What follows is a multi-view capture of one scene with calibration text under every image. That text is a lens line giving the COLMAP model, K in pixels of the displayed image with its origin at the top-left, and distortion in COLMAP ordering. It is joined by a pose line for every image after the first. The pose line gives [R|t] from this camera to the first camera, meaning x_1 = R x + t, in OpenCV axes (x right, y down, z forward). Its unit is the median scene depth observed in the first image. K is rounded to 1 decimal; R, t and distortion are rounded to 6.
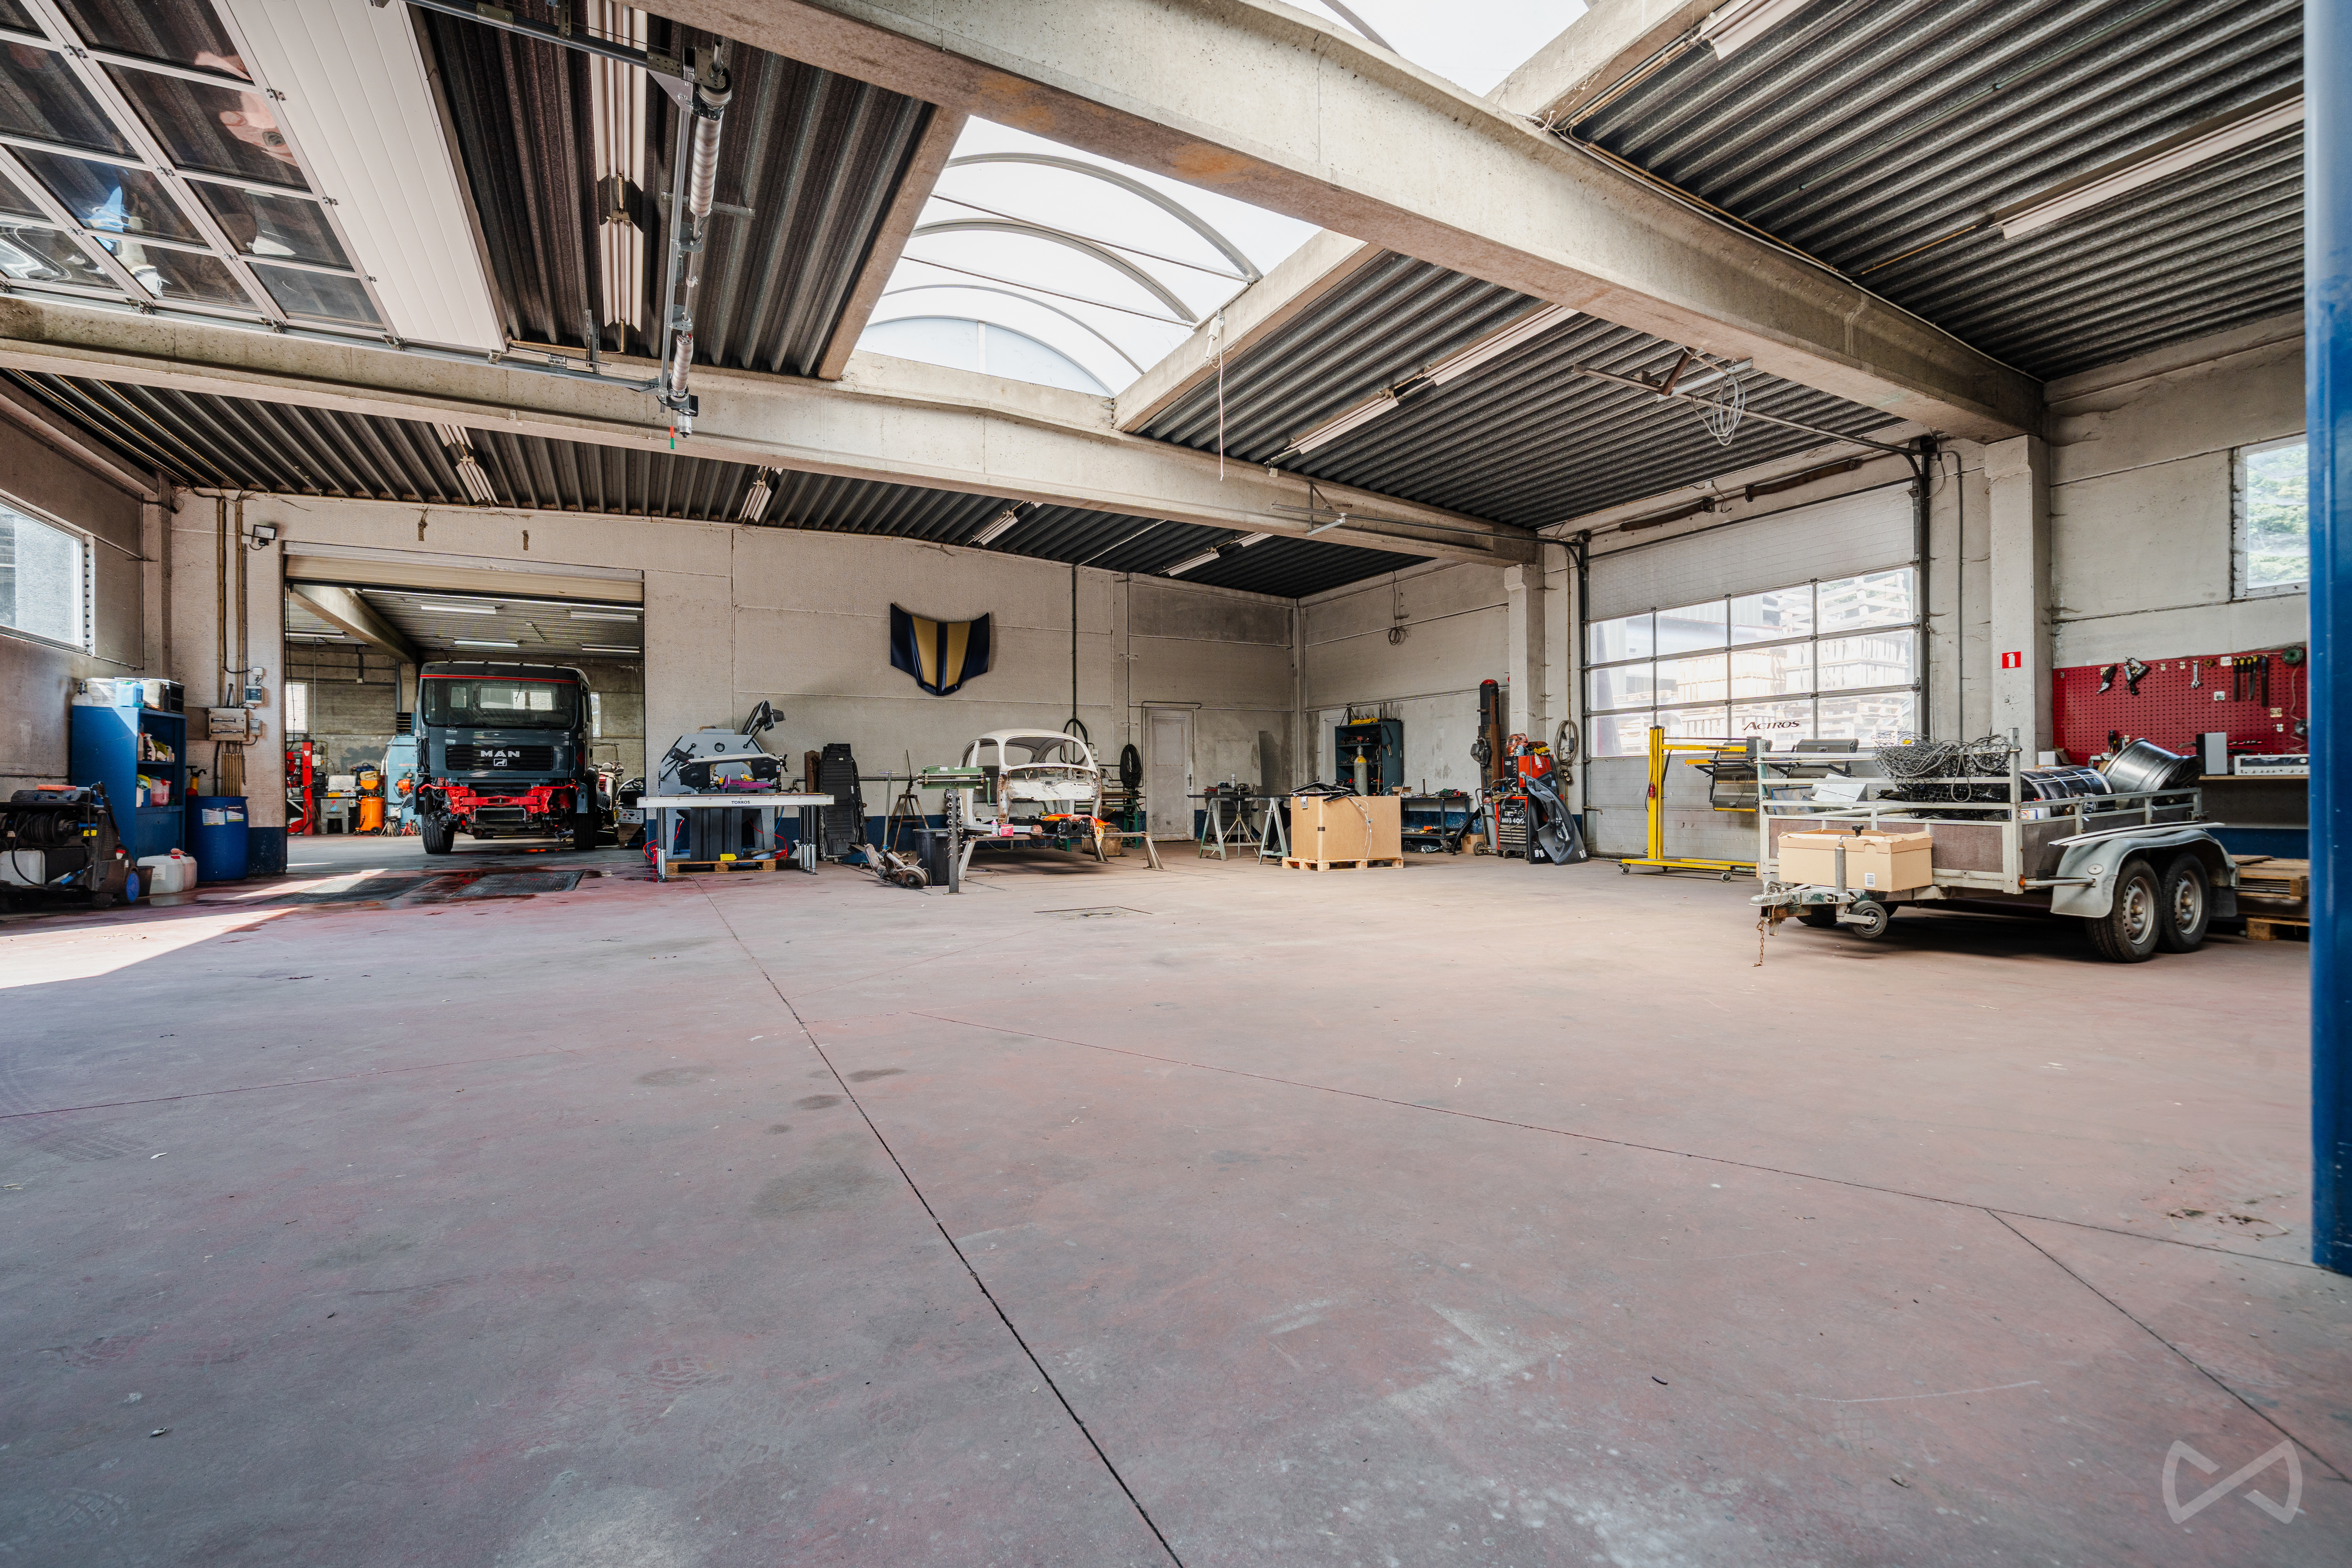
lens RADIAL K [[998.7, 0, 1164.8], [0, 998.7, 788.1], [0, 0, 1]] dist [-0.000972, 0.000177]
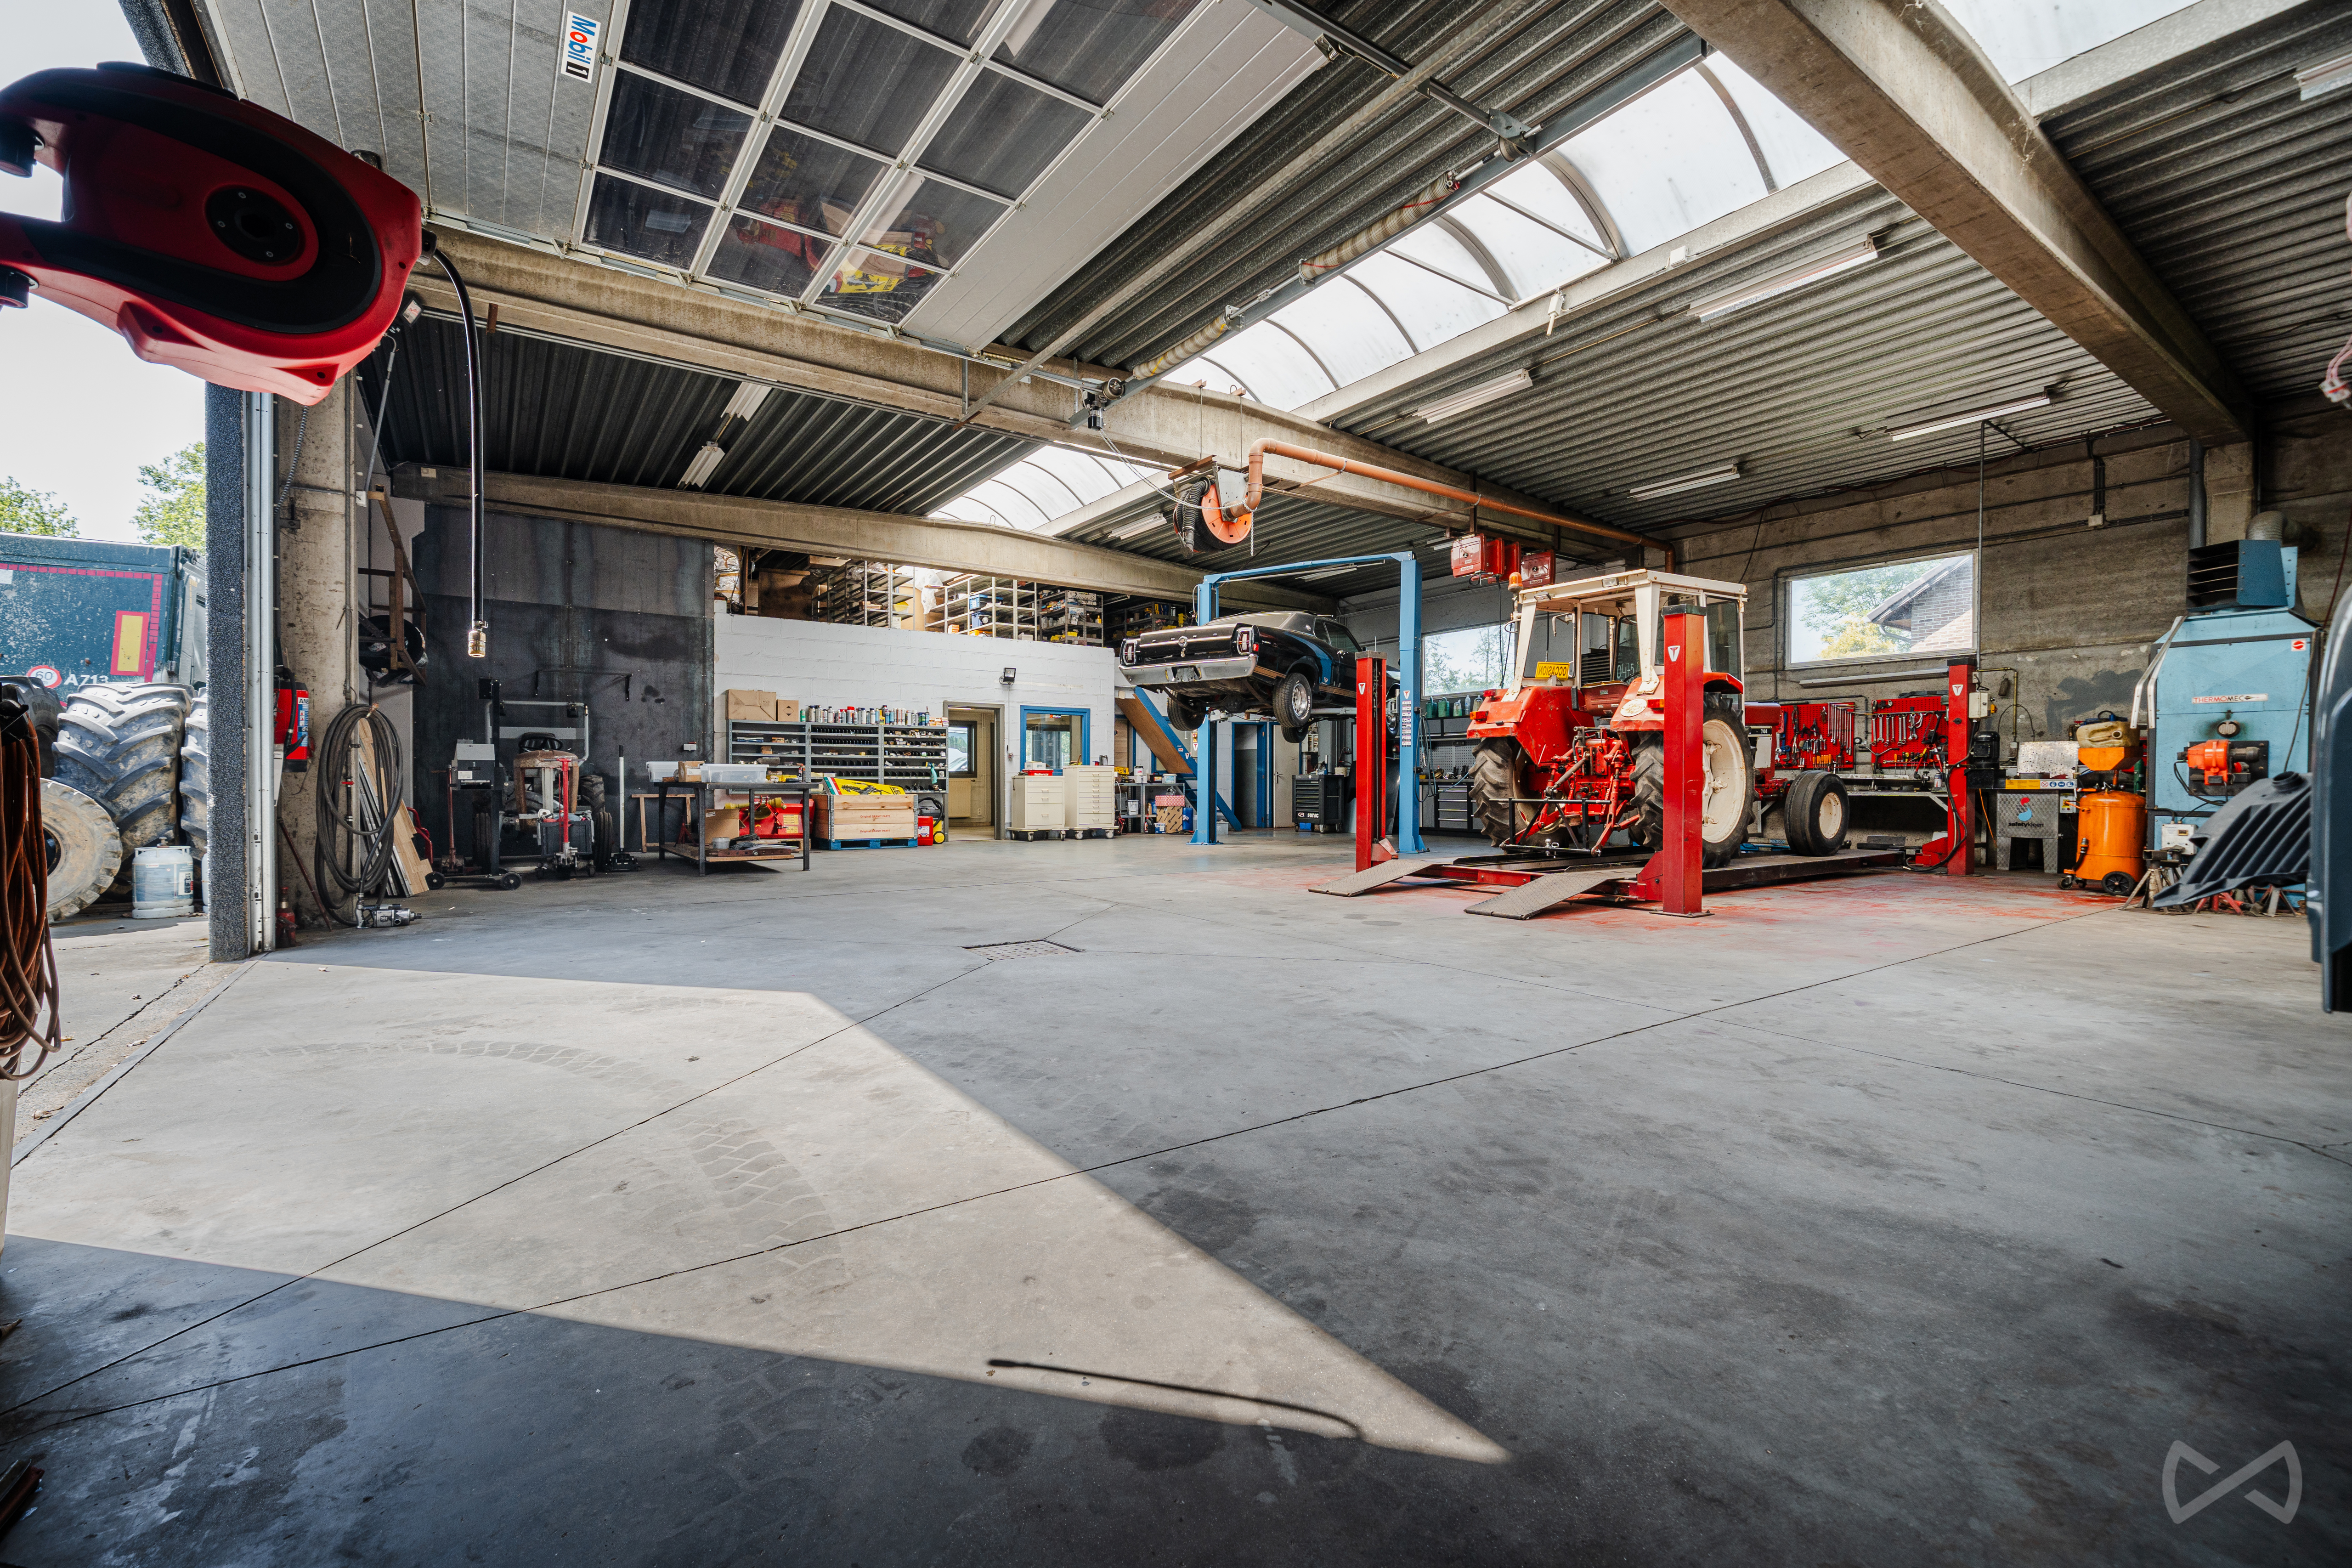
lens RADIAL K [[998.7, 0, 1164.8], [0, 998.7, 788.1], [0, 0, 1]] dist [-0.000972, 0.000177]
pose [[0.113863, 0.016807, -0.993354, -0.674524], [-0.007323, 0.999844, 0.016077, 0.005892], [0.993469, 0.005443, 0.113968, 0.881729]]
